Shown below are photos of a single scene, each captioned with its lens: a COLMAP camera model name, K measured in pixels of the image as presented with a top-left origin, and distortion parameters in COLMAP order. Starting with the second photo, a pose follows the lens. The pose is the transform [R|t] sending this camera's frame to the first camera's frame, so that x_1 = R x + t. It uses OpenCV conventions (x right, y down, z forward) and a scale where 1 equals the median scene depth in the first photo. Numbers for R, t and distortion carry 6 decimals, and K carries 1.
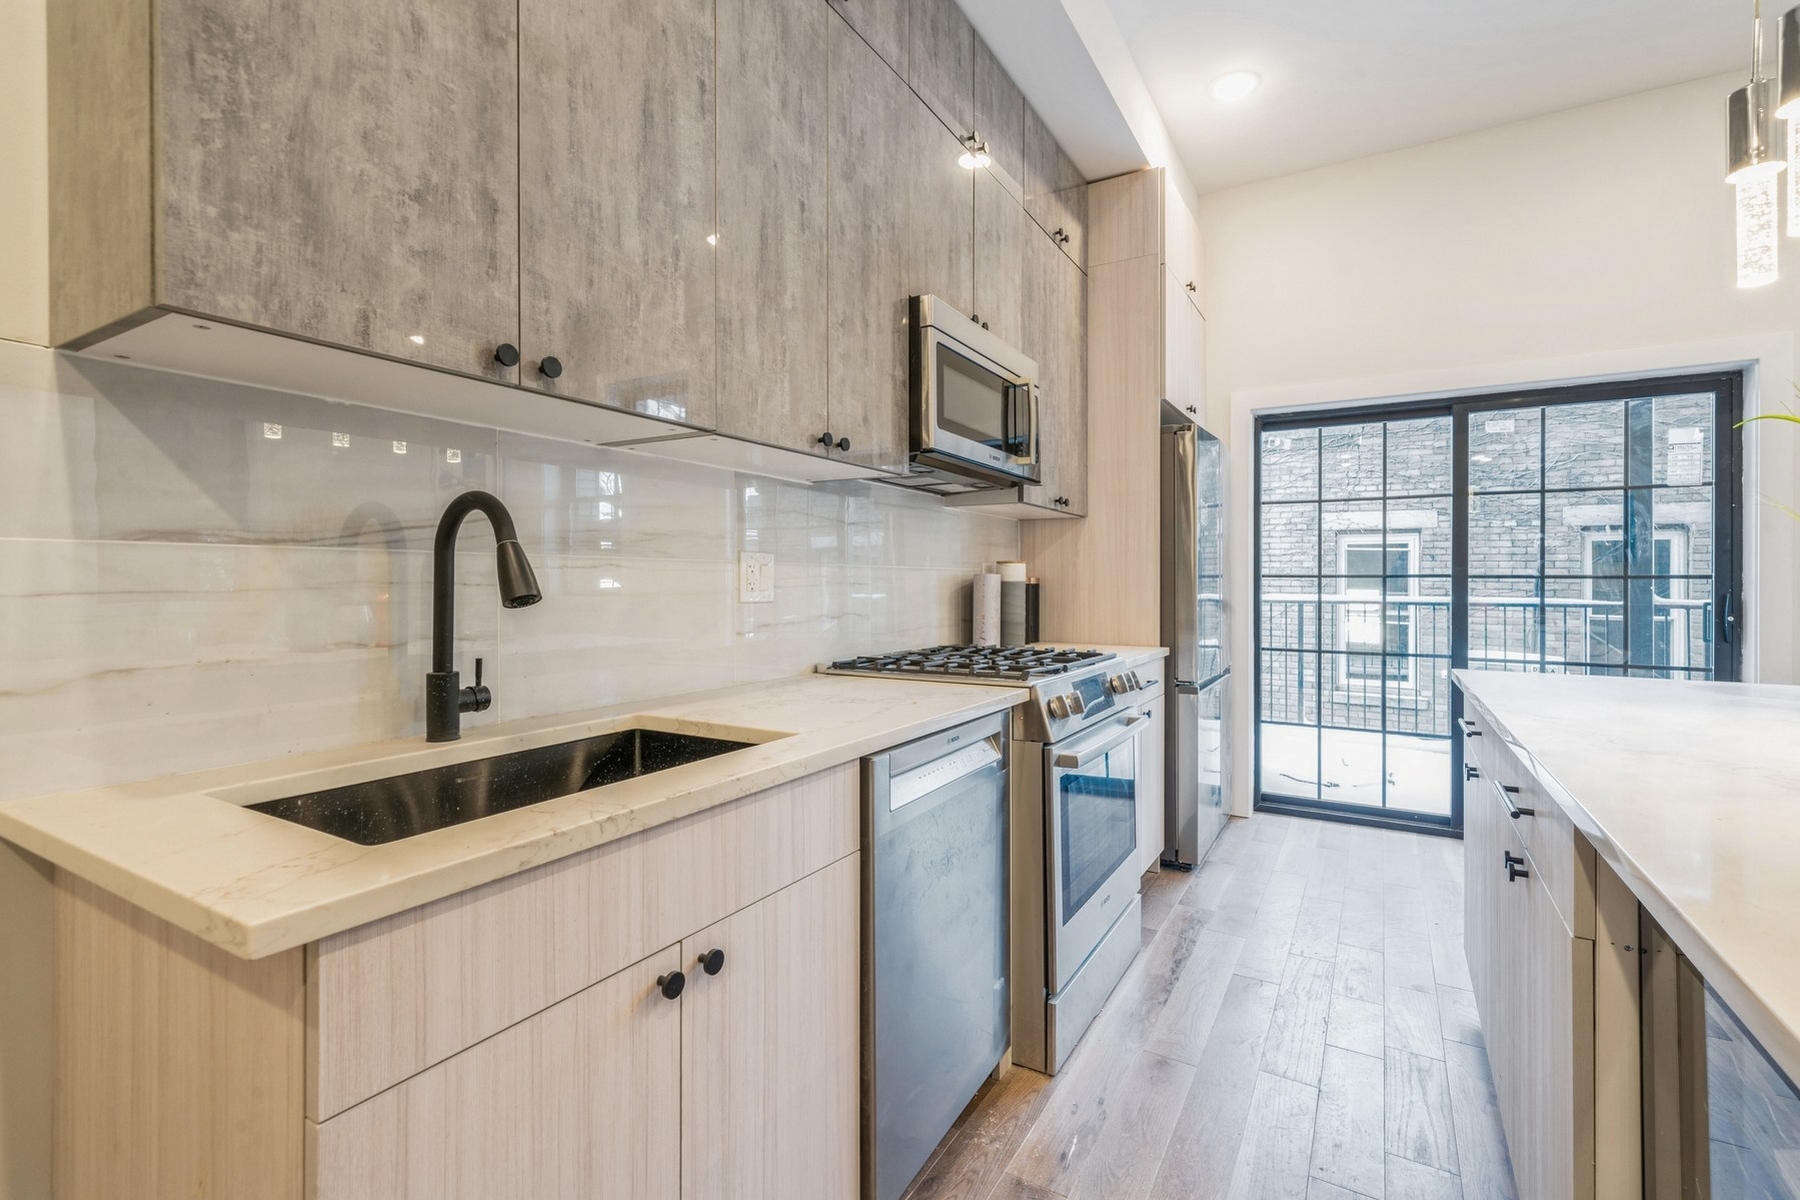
lens RADIAL K [[794.0, 0, 923.5], [0, 794.0, 572.6], [0, 0, 1]] dist [0.000640, 0.000597]
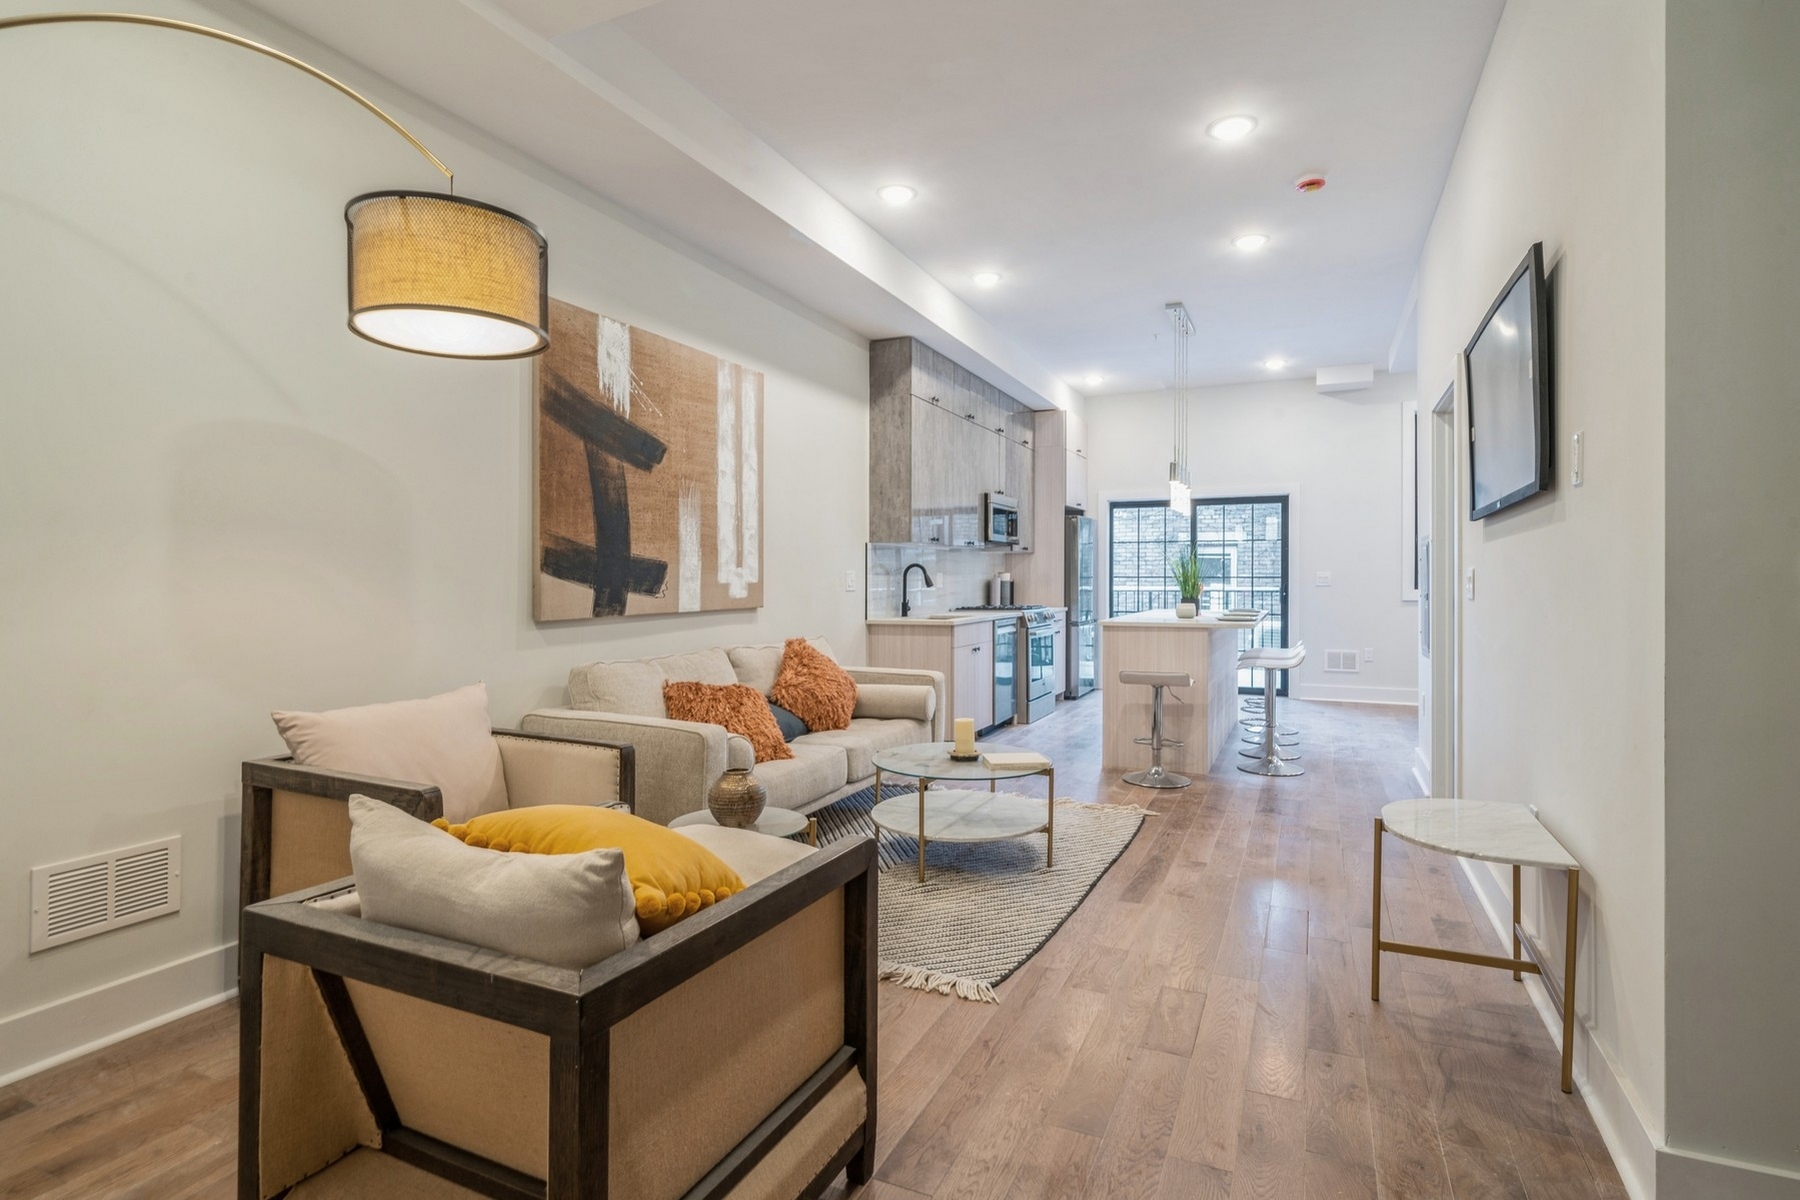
lens RADIAL K [[870.1, 0, 938.6], [0, 870.1, 568.9], [0, 0, 1]] dist [-0.001778, -0.000183]
pose [[0.992914, 0.000752, 0.118837, -0.471101], [-0.001191, 0.999993, 0.003619, -0.039223], [-0.118833, -0.003735, 0.992907, -1.881779]]
